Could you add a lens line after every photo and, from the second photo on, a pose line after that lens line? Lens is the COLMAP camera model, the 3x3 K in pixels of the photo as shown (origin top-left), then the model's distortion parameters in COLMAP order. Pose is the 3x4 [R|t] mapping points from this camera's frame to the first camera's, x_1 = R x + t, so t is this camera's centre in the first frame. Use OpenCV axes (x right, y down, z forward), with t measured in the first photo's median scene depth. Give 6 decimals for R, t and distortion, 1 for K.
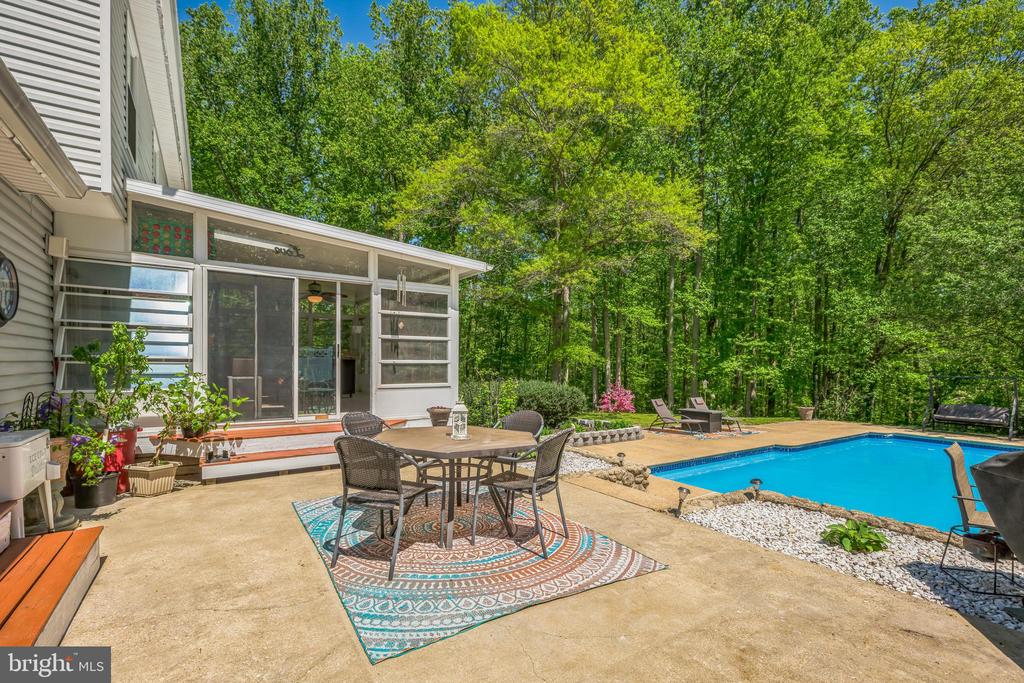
lens RADIAL K [[467.3, 0, 513.6], [0, 467.3, 353.3], [0, 0, 1]] dist [0.009378, -0.000208]
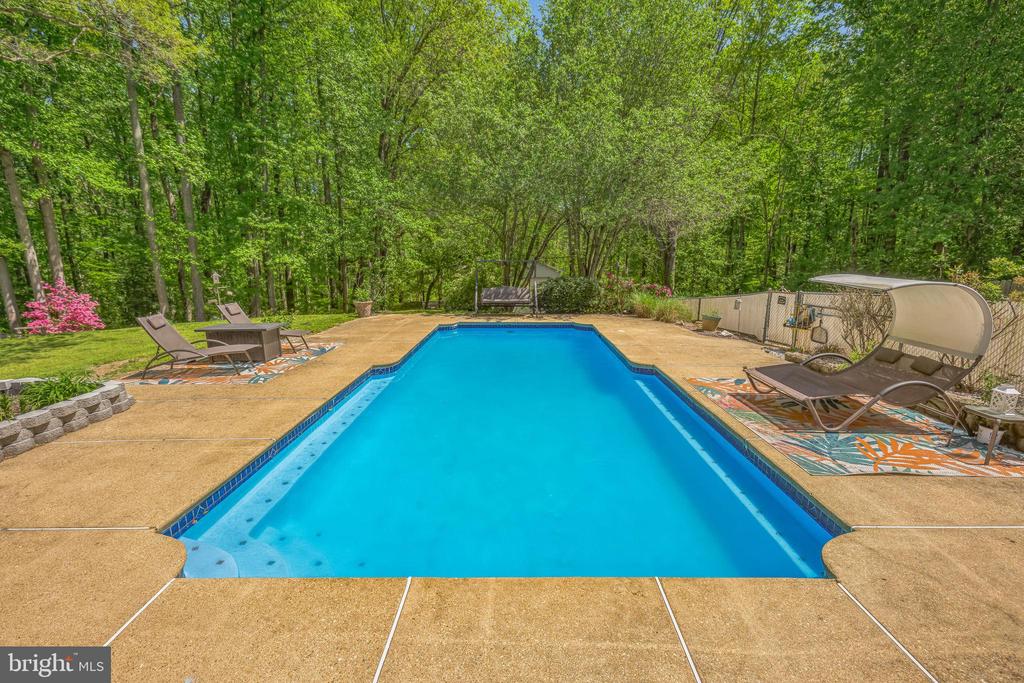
lens RADIAL K [[467.3, 0, 513.6], [0, 467.3, 353.3], [0, 0, 1]] dist [0.009378, -0.000208]
pose [[0.562891, -0.181380, 0.806384, 0.050494], [-0.009753, 0.974099, 0.225913, 0.008169], [-0.826474, -0.135029, 0.546542, 0.180360]]
